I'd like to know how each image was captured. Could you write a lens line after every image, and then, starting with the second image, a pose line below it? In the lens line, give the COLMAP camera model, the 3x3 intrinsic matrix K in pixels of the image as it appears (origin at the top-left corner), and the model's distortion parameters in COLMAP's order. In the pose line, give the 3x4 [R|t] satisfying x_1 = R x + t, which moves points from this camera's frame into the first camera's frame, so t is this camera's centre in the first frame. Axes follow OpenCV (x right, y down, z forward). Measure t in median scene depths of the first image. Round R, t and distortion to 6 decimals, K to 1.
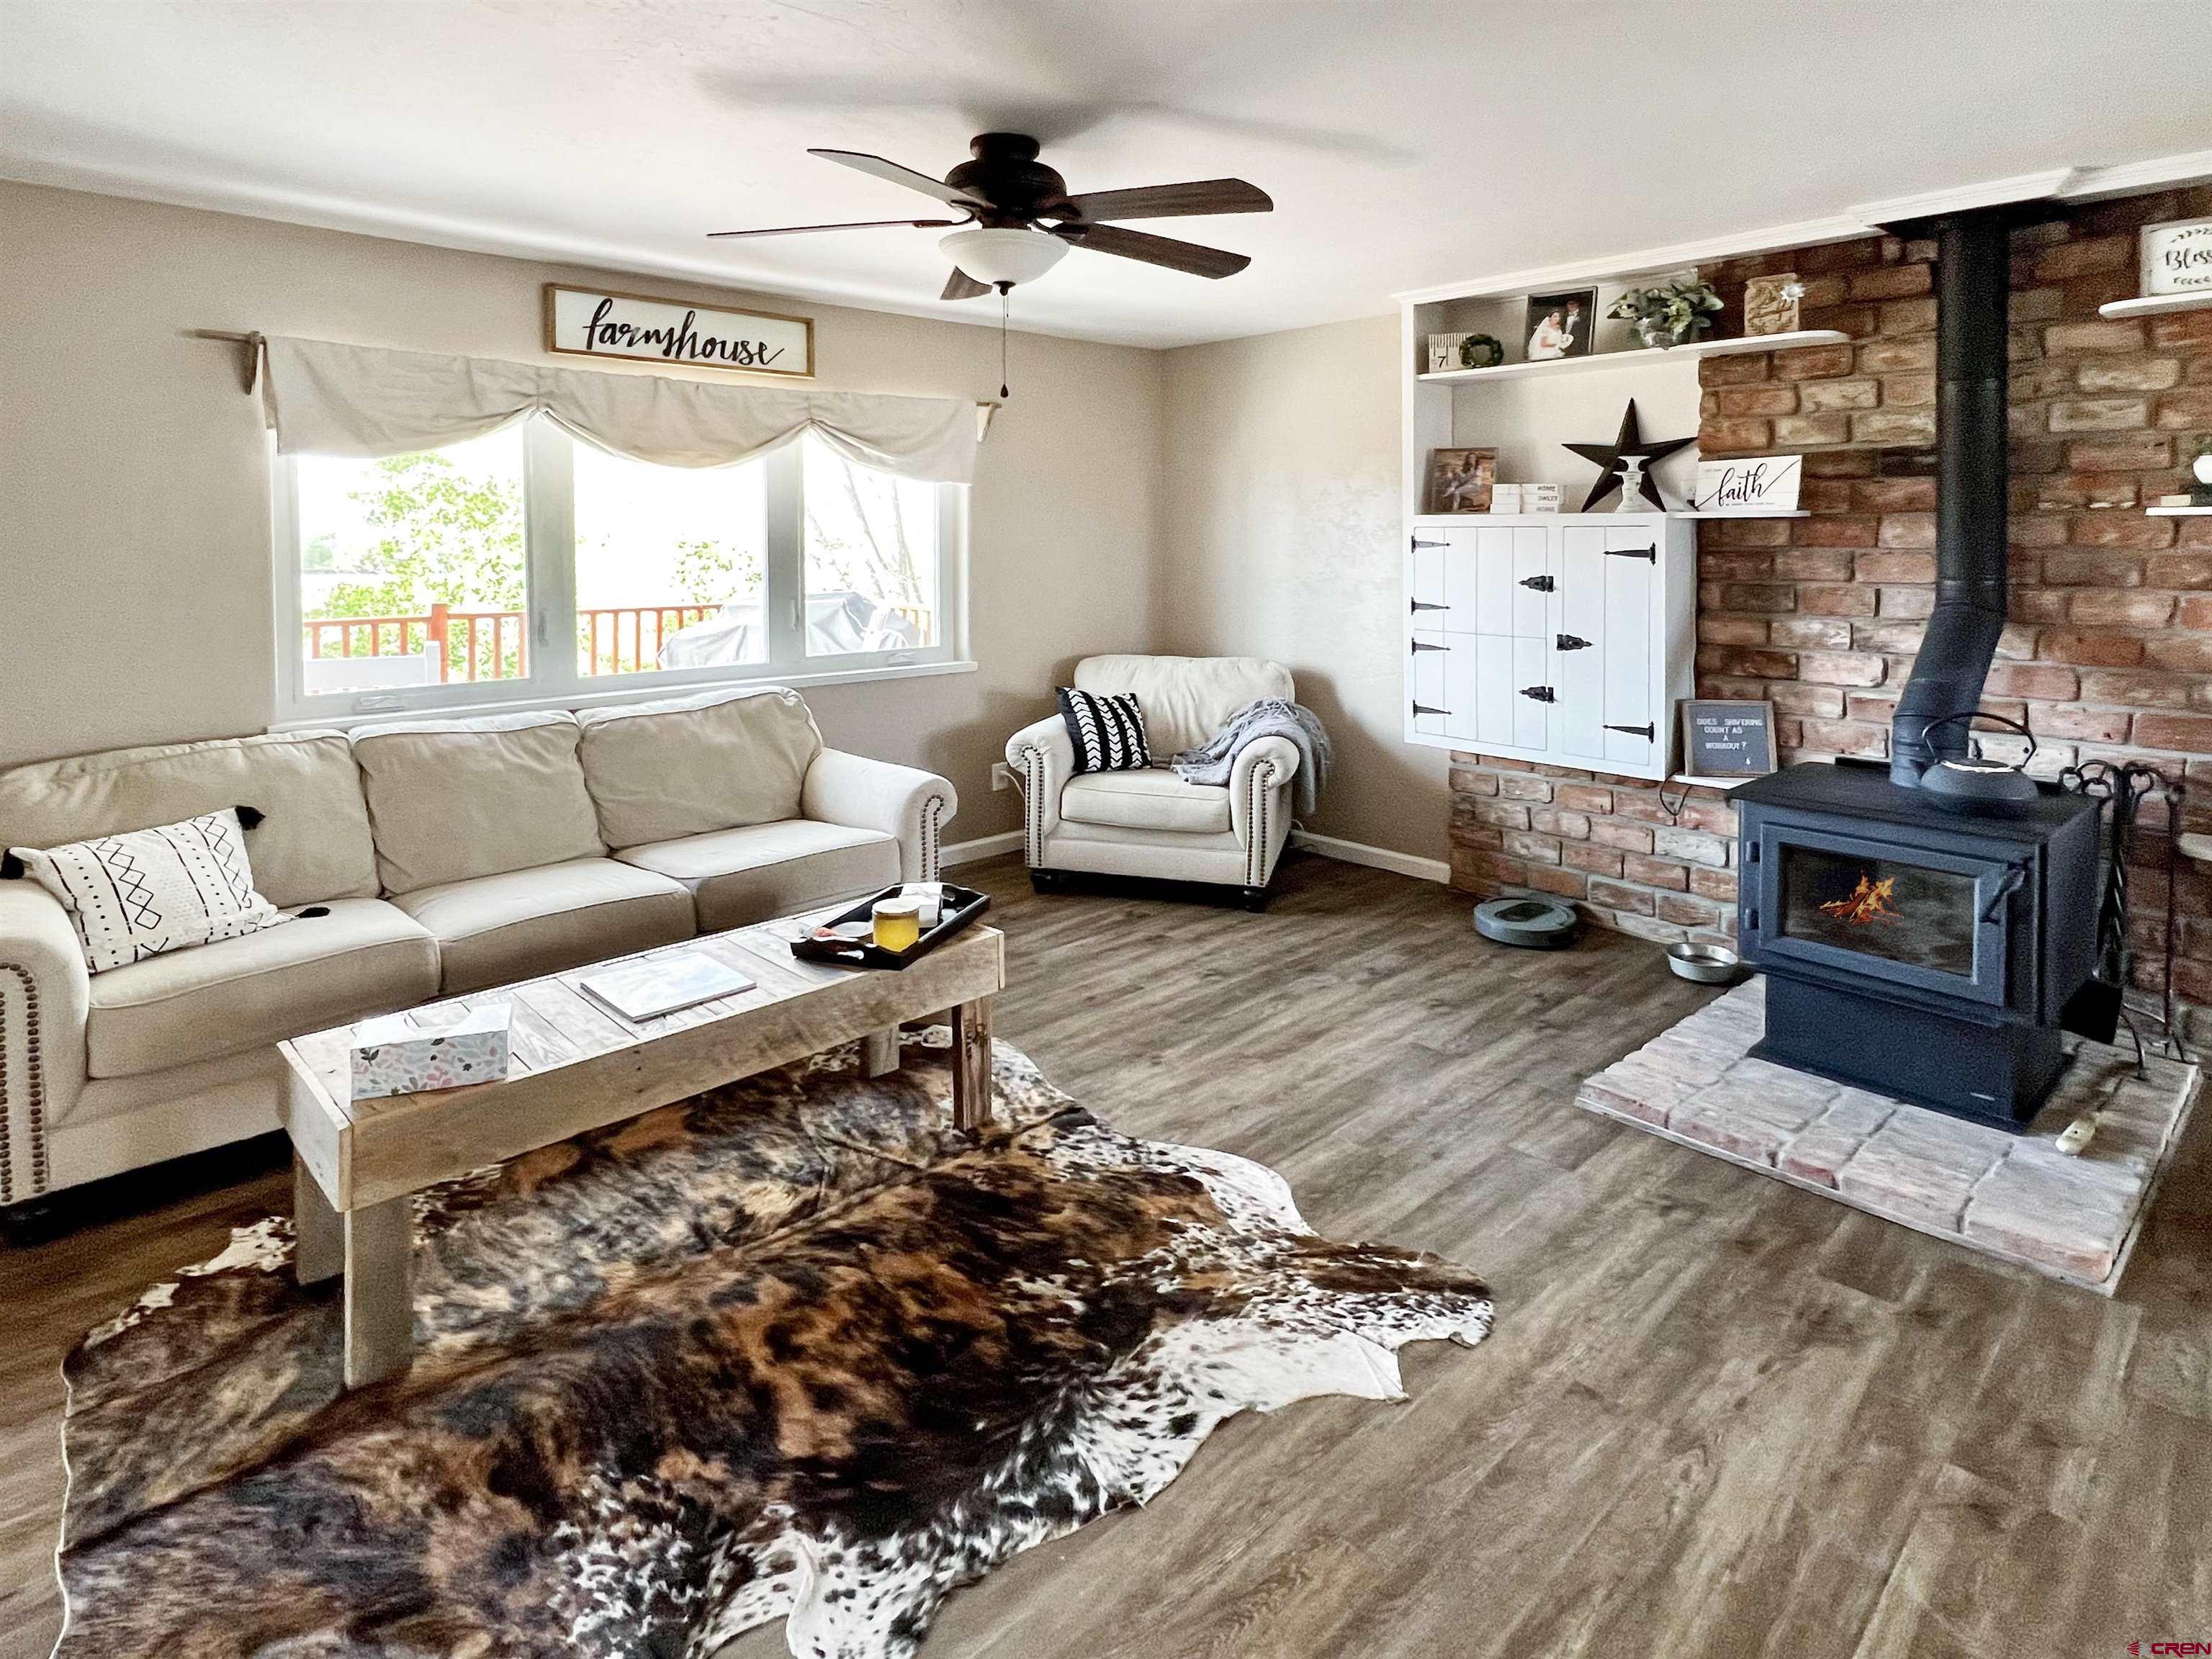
lens RADIAL K [[827.5, 0, 1032.9], [0, 827.5, 600.4], [0, 0, 1]] dist [0.000346, -0.000219]
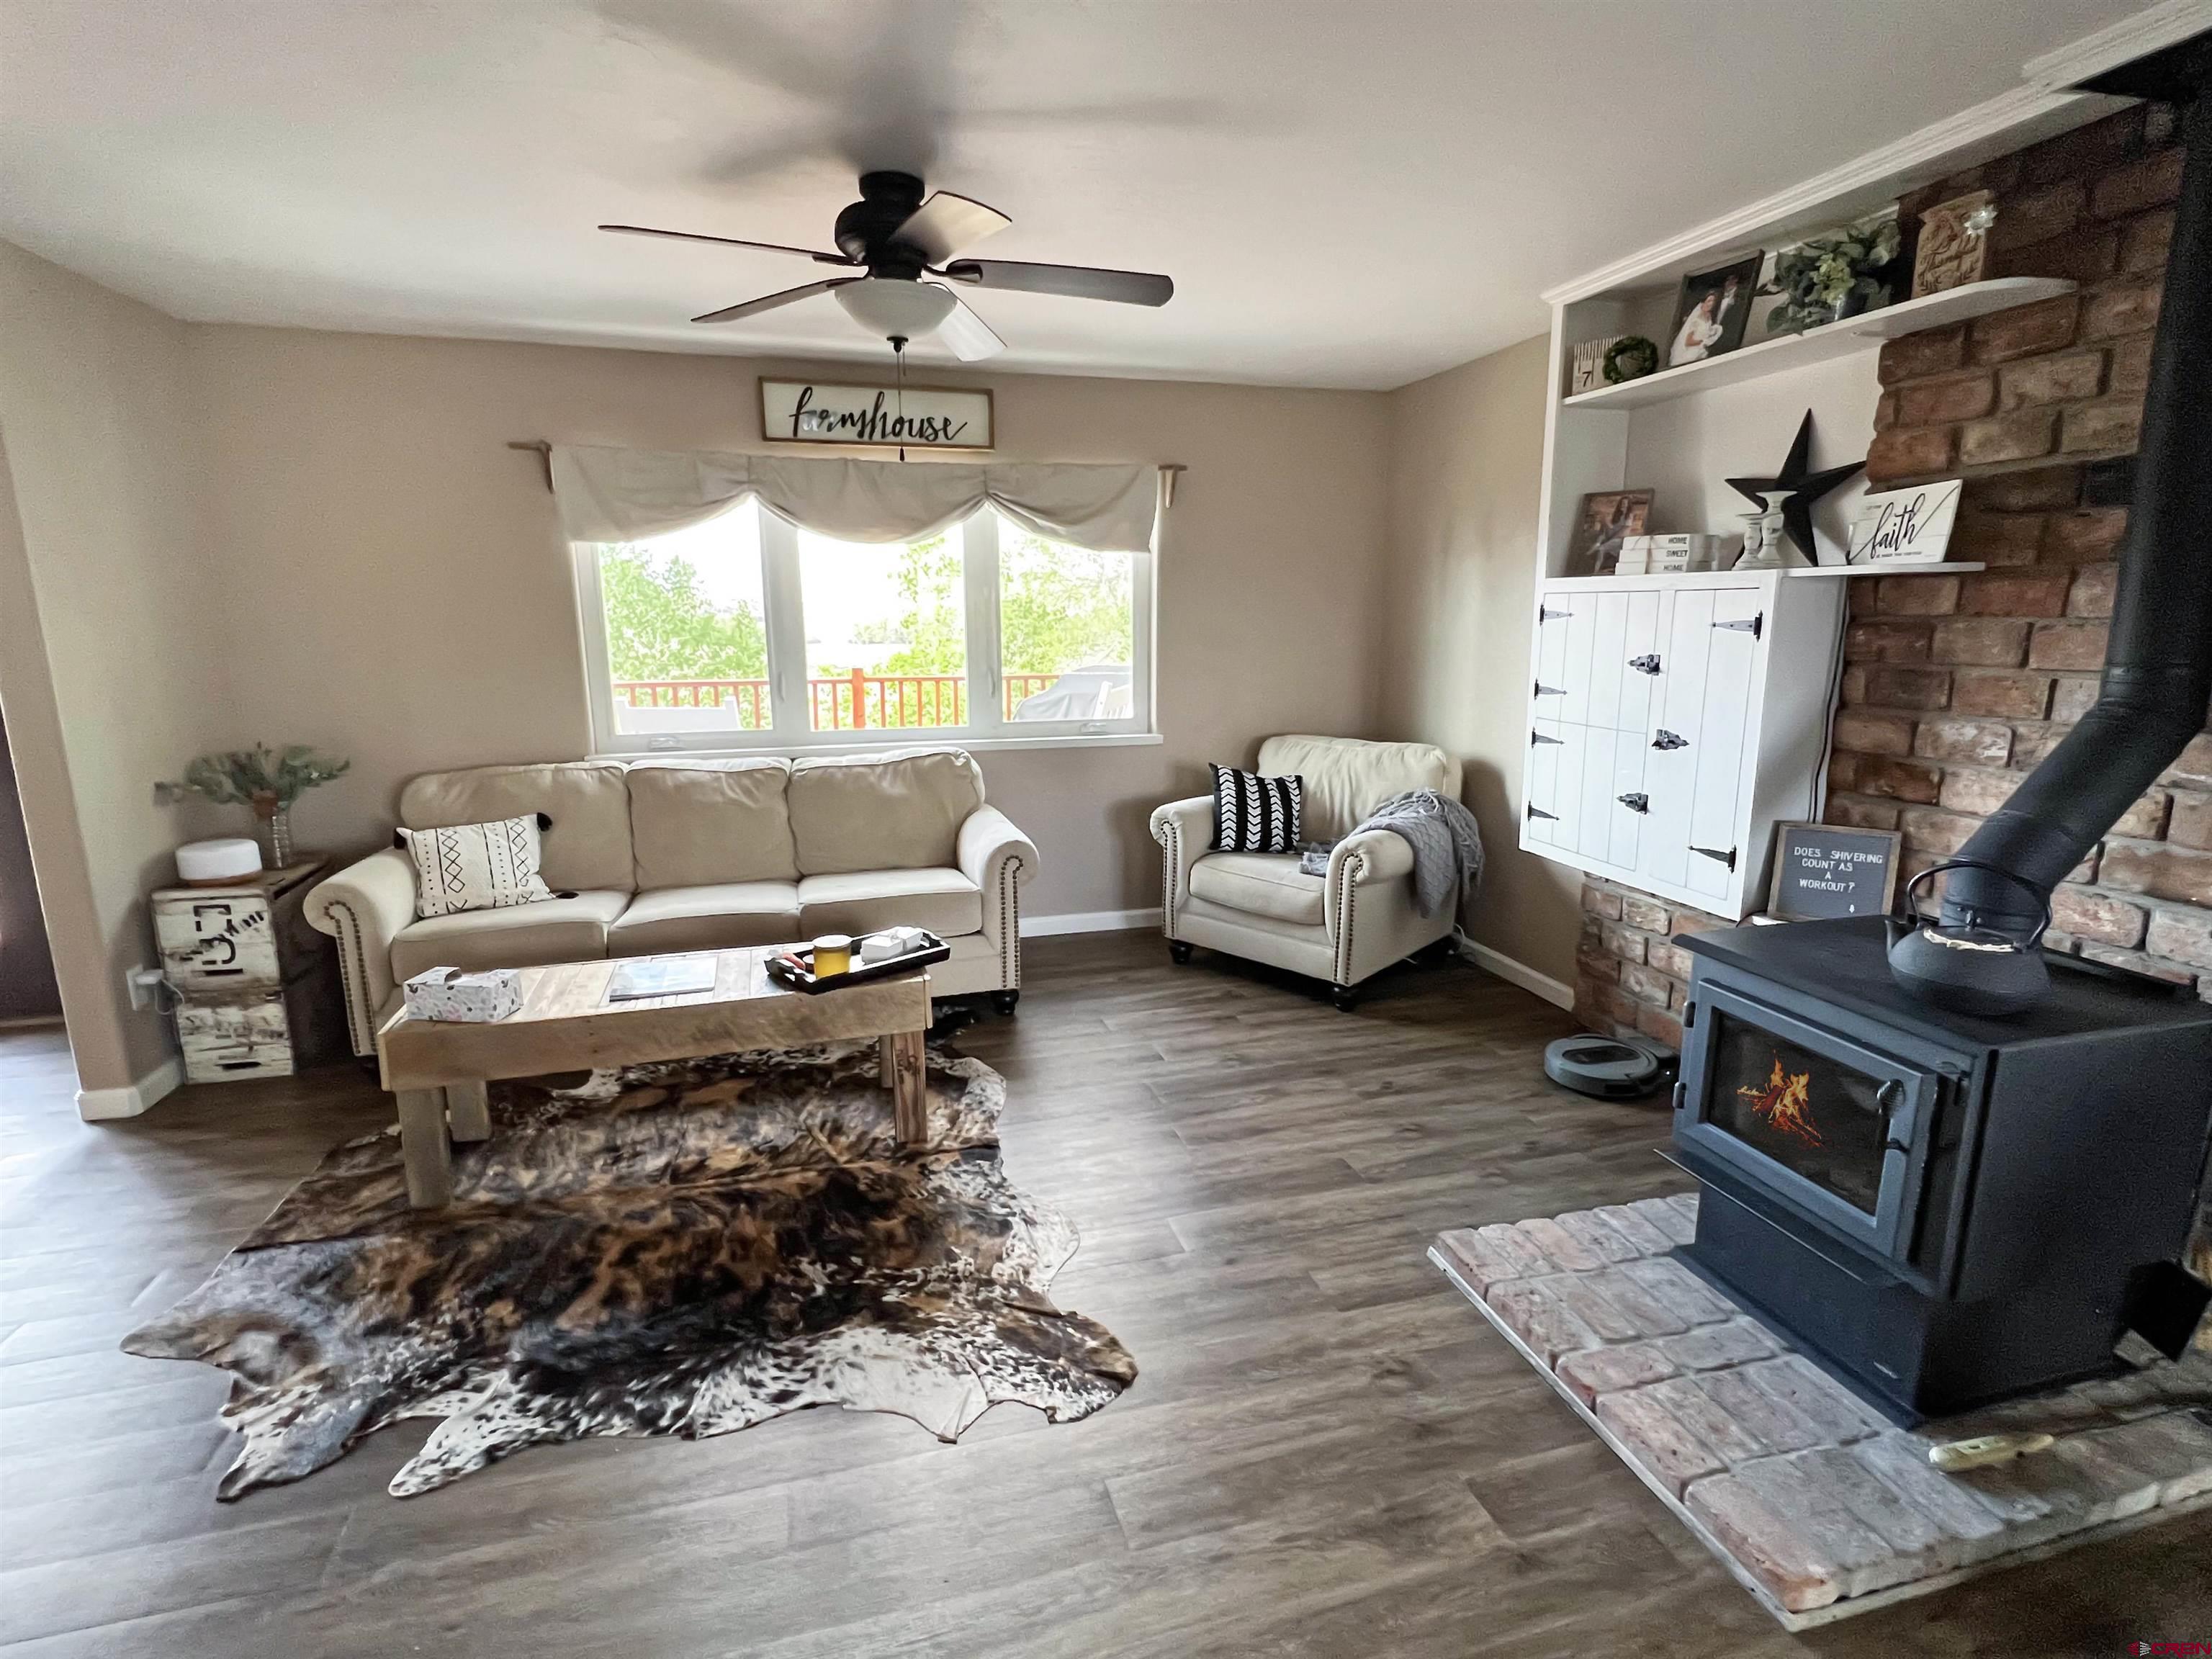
lens RADIAL K [[813.2, 0, 1071.4], [0, 813.2, 782.6], [0, 0, 1]] dist [-0.000780, 0.000010]
pose [[0.943416, 0.067978, -0.324569, 0.416238], [-0.024589, 0.990409, 0.135962, -0.000657], [0.330699, -0.120288, 0.936039, 0.090224]]
